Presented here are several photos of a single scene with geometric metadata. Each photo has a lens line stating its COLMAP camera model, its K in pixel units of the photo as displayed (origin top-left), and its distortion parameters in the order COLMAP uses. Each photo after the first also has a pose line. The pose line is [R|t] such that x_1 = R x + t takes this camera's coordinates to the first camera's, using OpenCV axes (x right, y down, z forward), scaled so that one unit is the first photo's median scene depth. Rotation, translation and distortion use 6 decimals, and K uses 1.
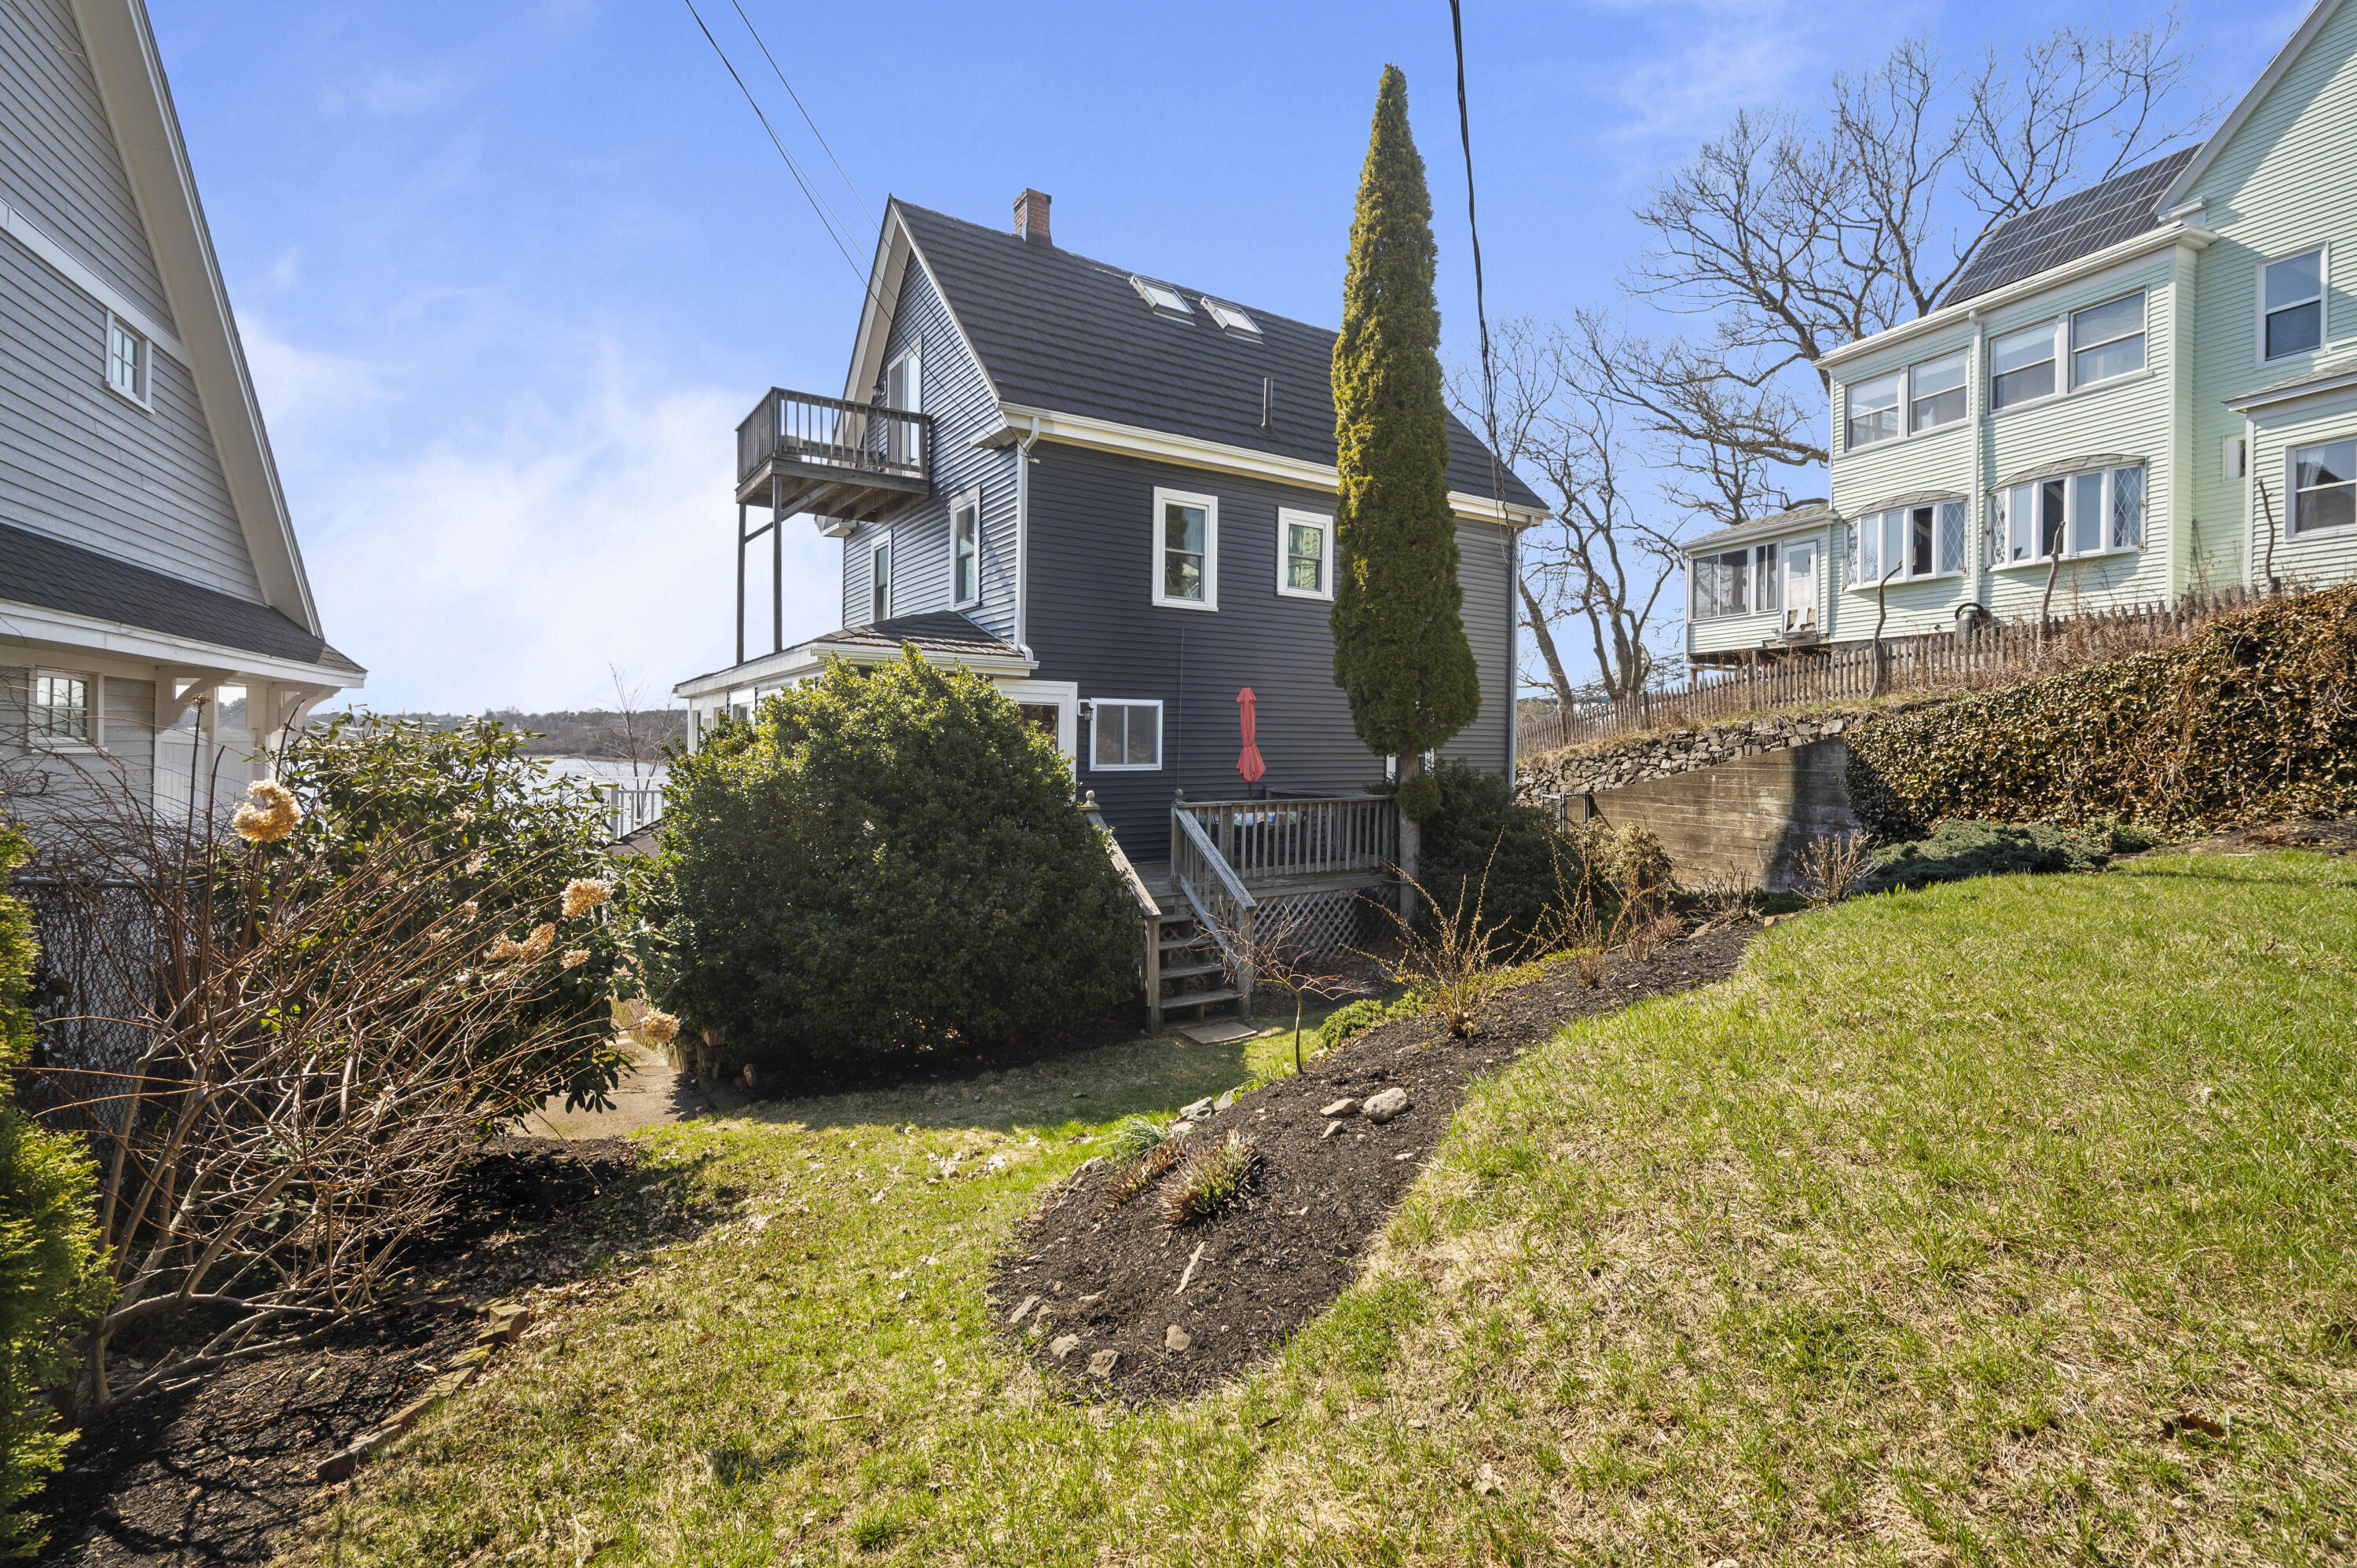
lens RADIAL K [[1038.1, 0, 1175.7], [0, 1038.1, 785.9], [0, 0, 1]] dist [0.004051, 0.000468]
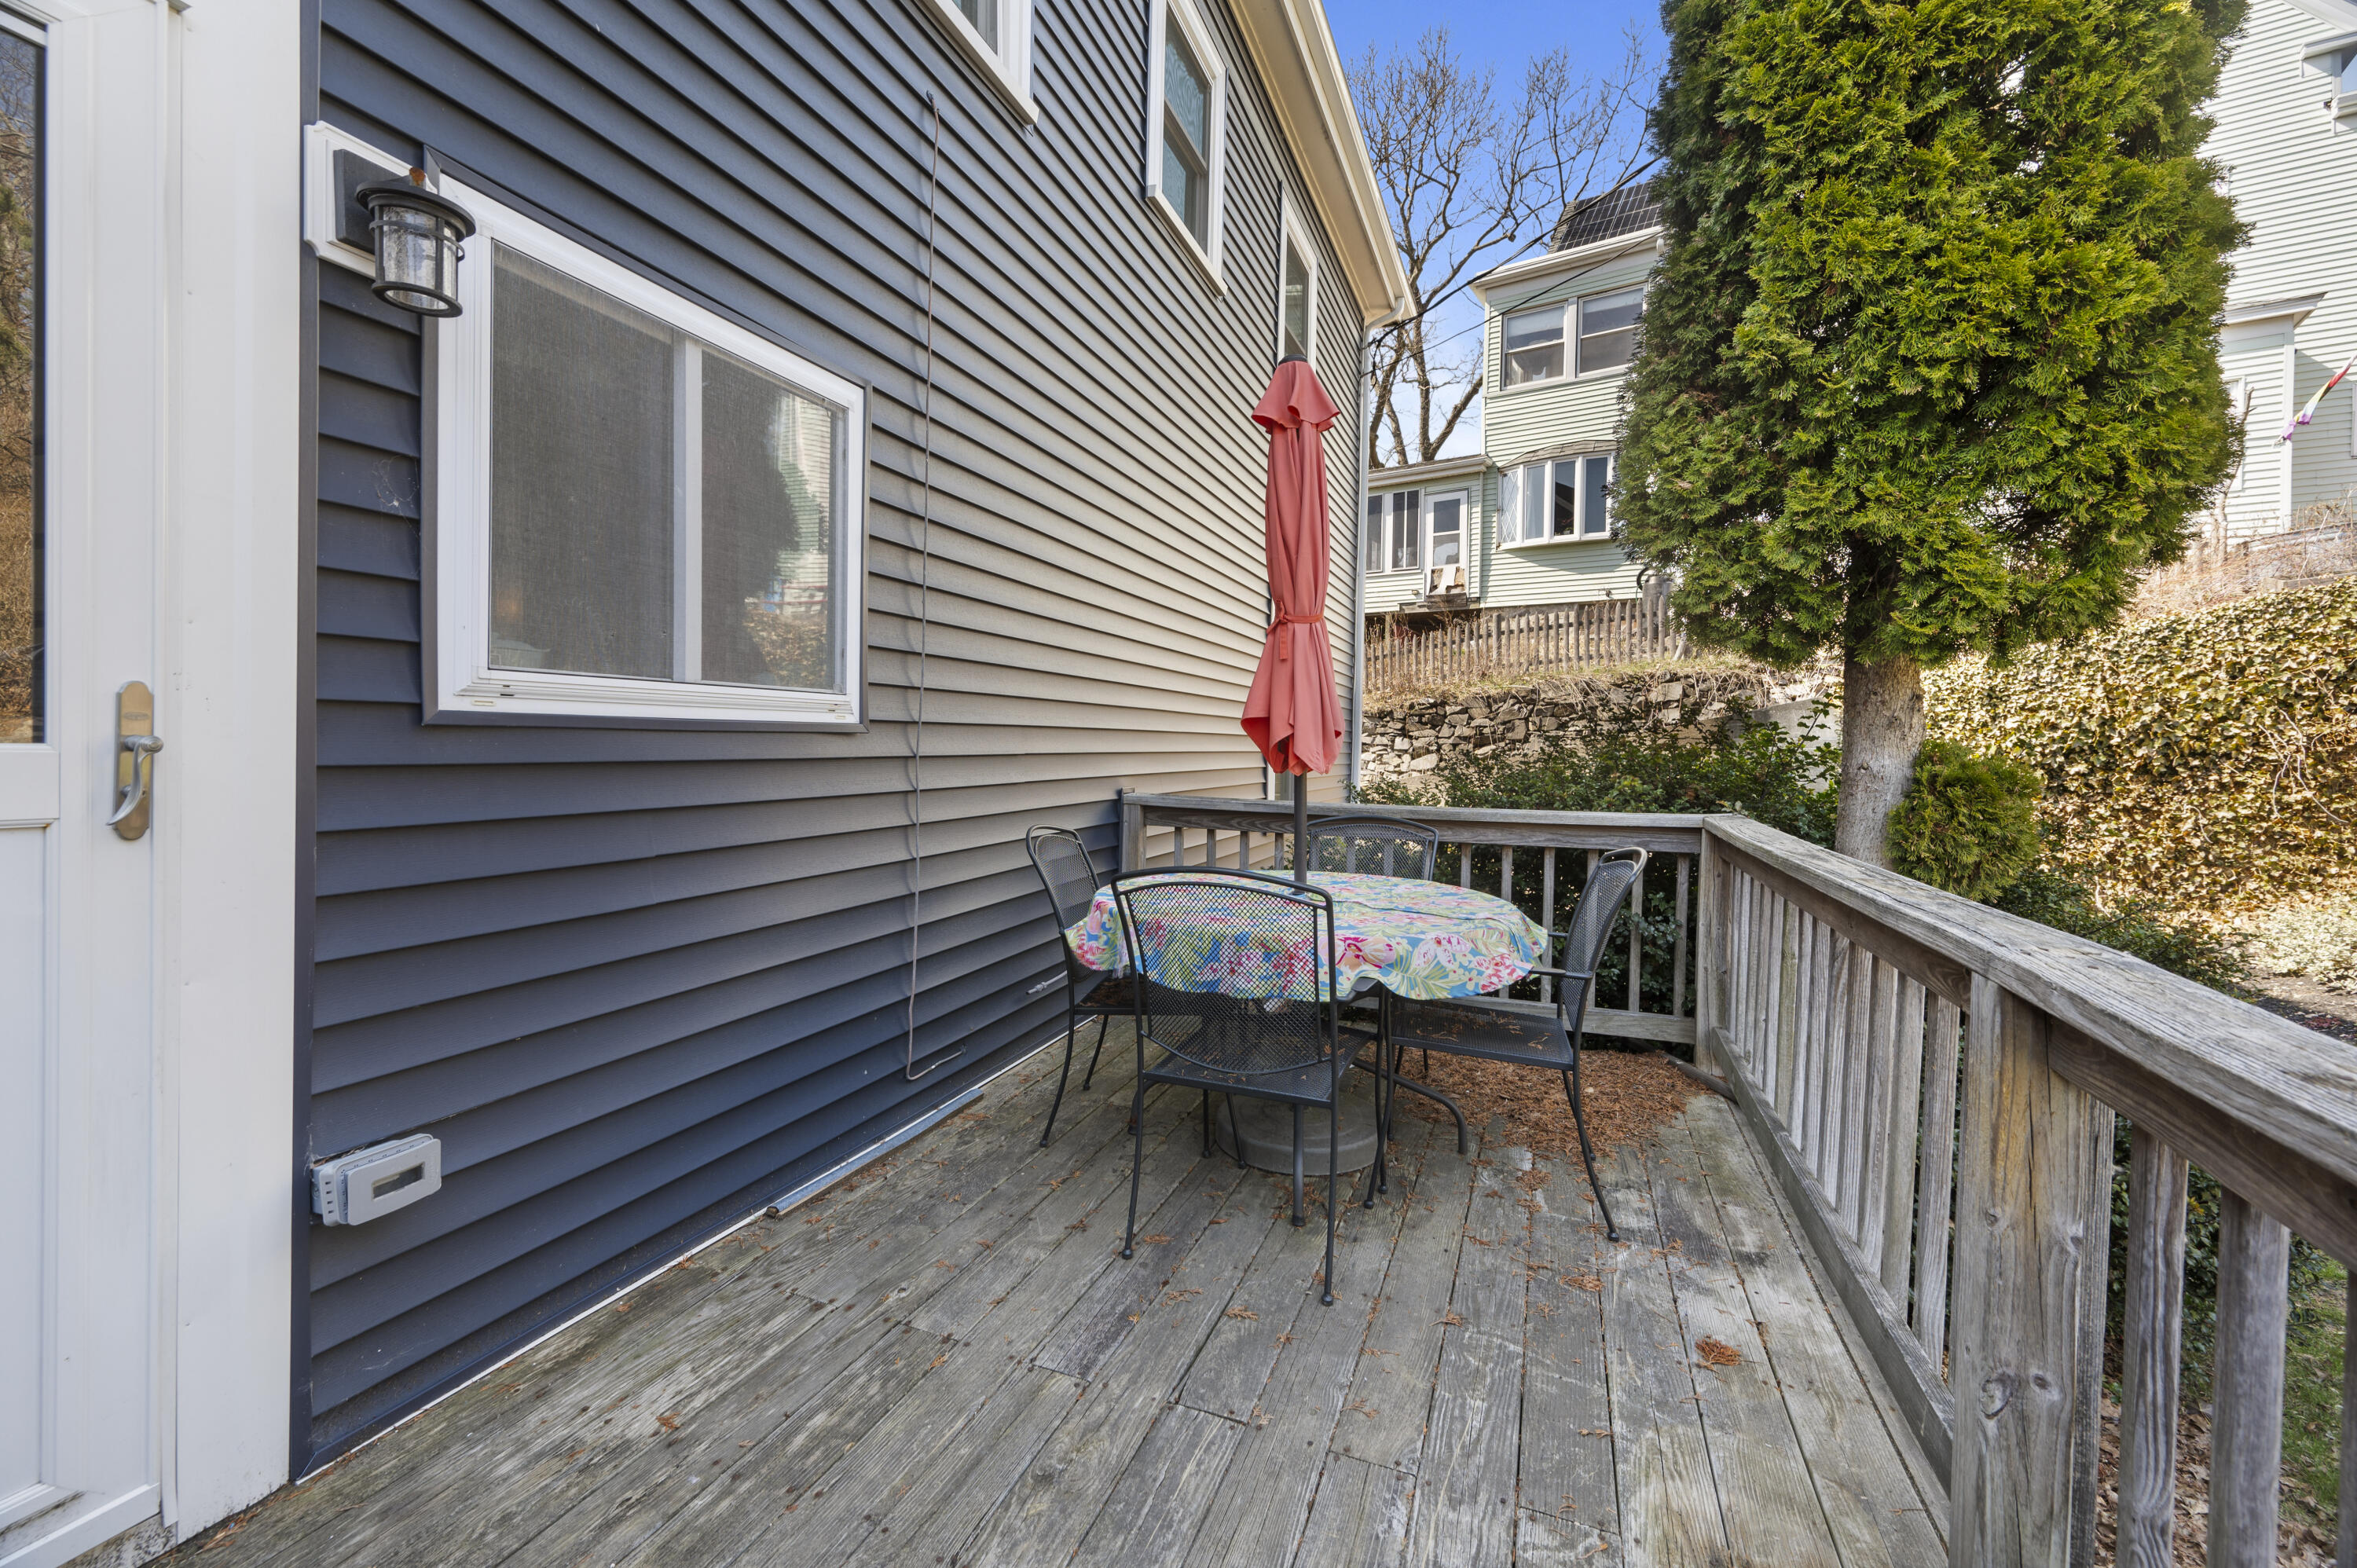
lens RADIAL K [[939.4, 0, 1173.7], [0, 939.4, 772.1], [0, 0, 1]] dist [-0.001736, 0.000930]
pose [[0.810926, -0.011181, 0.585042, -0.049325], [0.012921, 0.999916, 0.001200, -0.003571], [-0.585007, 0.006586, 0.811002, 0.545803]]
